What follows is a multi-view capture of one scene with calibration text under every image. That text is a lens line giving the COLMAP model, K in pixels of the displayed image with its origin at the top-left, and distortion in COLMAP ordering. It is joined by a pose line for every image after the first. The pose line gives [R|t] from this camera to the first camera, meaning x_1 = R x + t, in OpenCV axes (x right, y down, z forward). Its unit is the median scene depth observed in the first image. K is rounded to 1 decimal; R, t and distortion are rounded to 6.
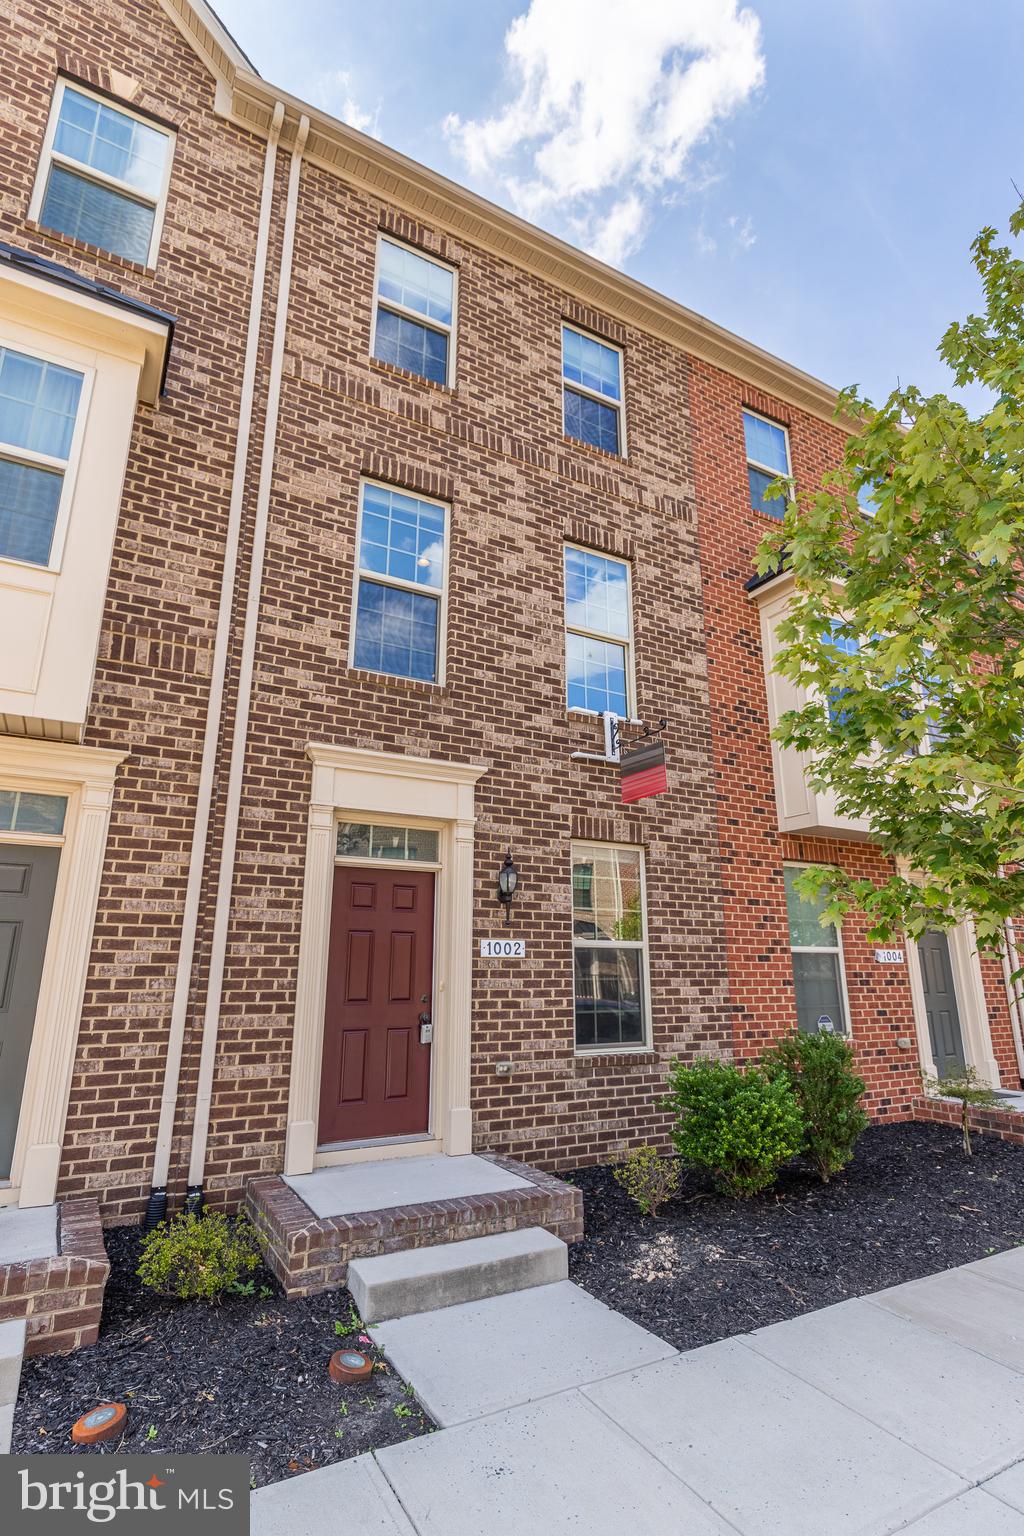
lens RADIAL K [[757.4, 0, 518.0], [0, 757.4, 764.9], [0, 0, 1]] dist [-0.000532, -0.000558]
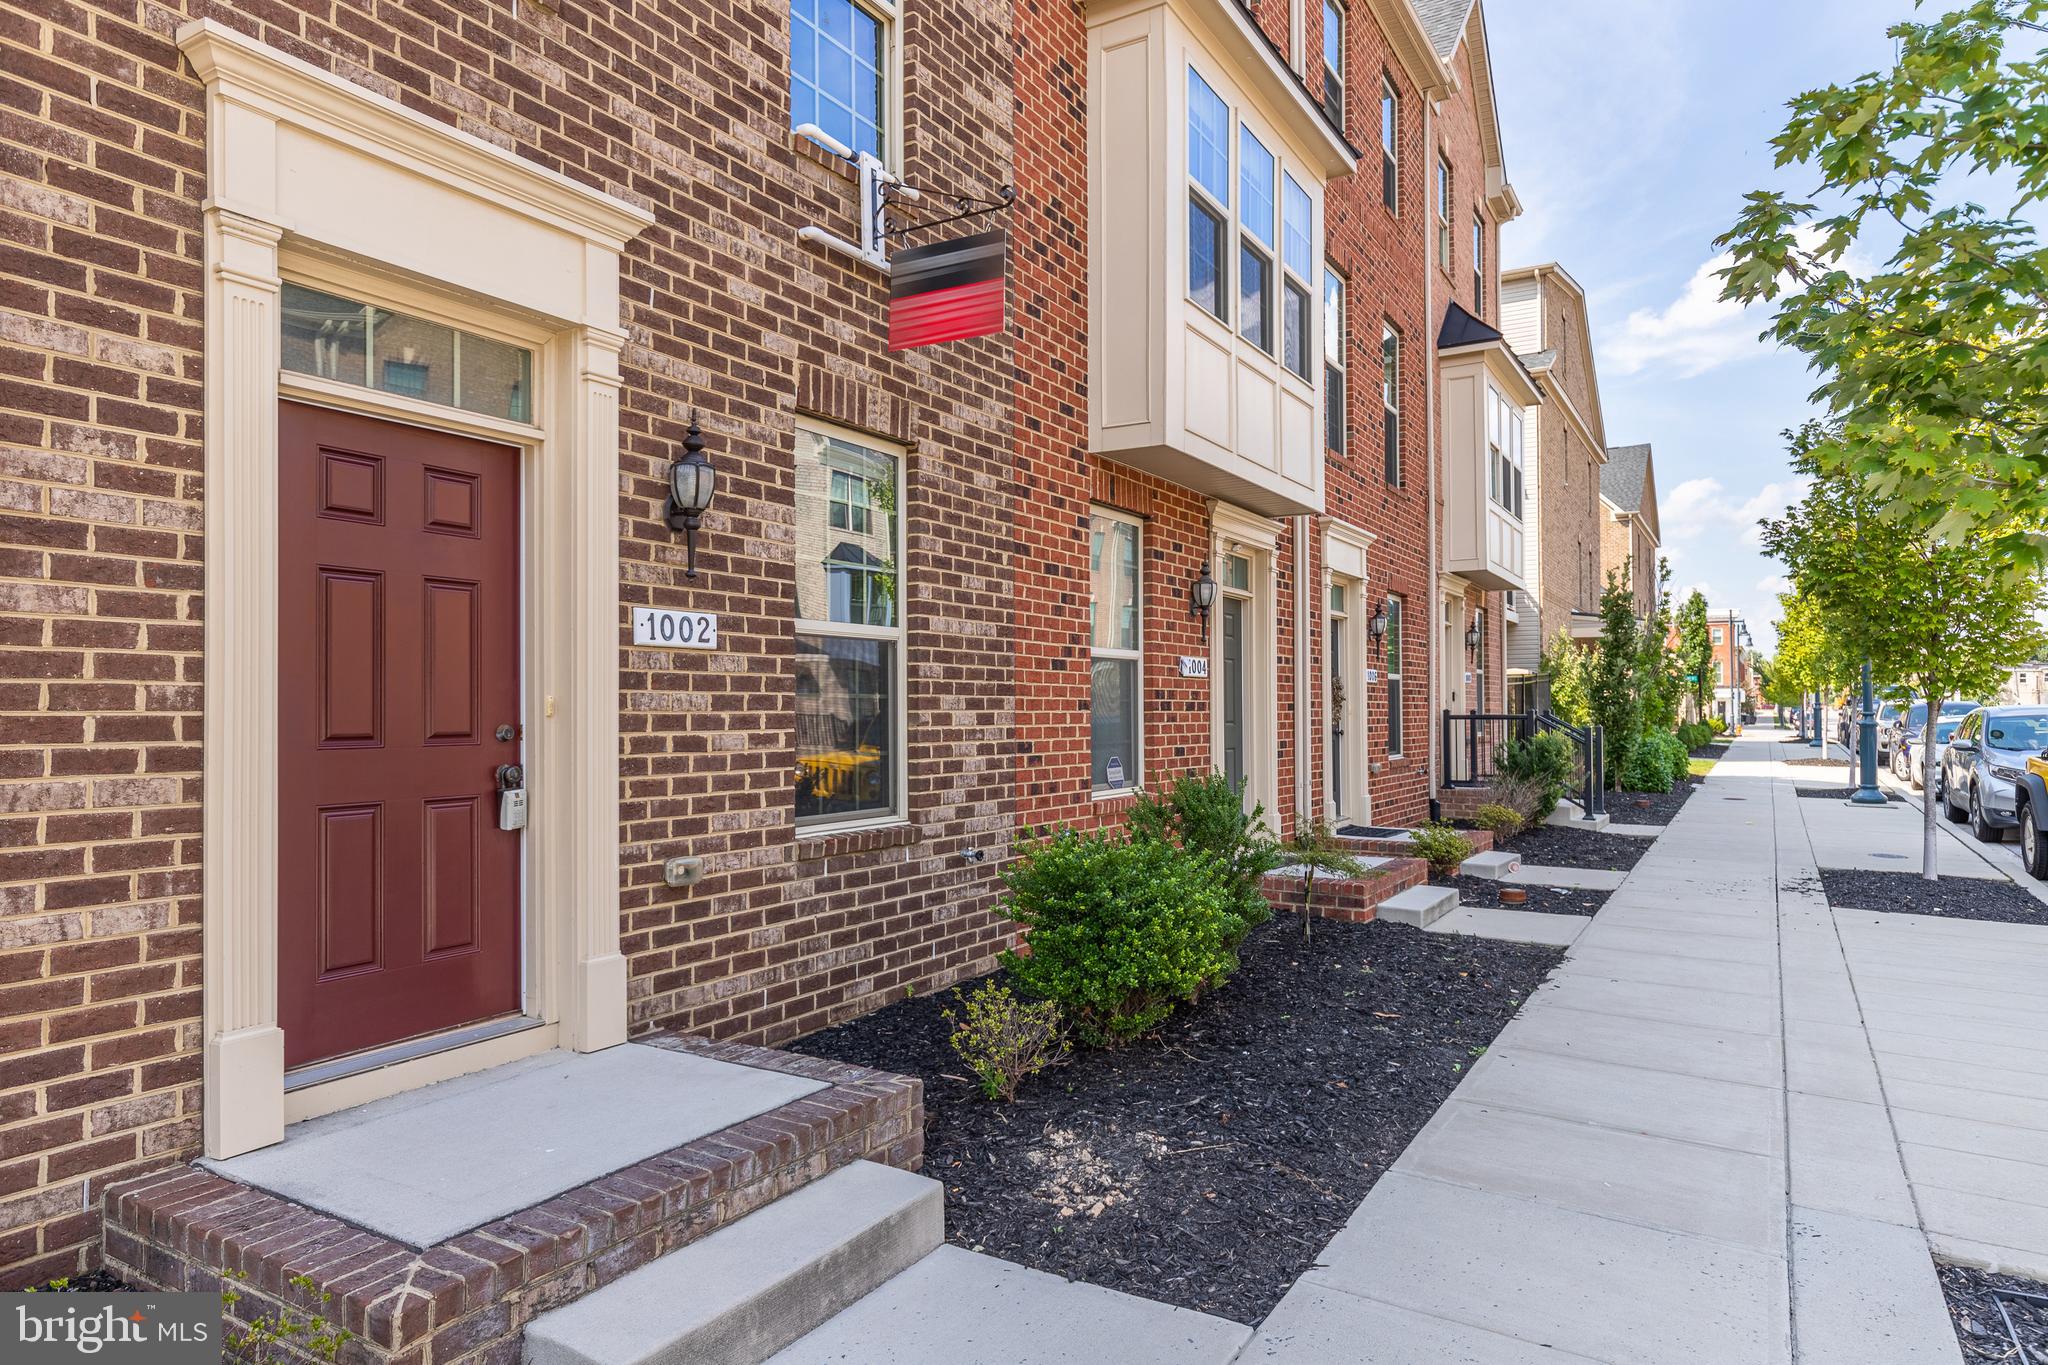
lens RADIAL K [[1244.6, 0, 1036.7], [0, 1244.6, 687.9], [0, 0, 1]] dist [0.005522, -0.001829]
pose [[0.865610, 0.004116, 0.500702, -0.211918], [-0.127540, 0.968796, 0.212526, 0.088044], [-0.484203, -0.247825, 0.839125, 0.245753]]
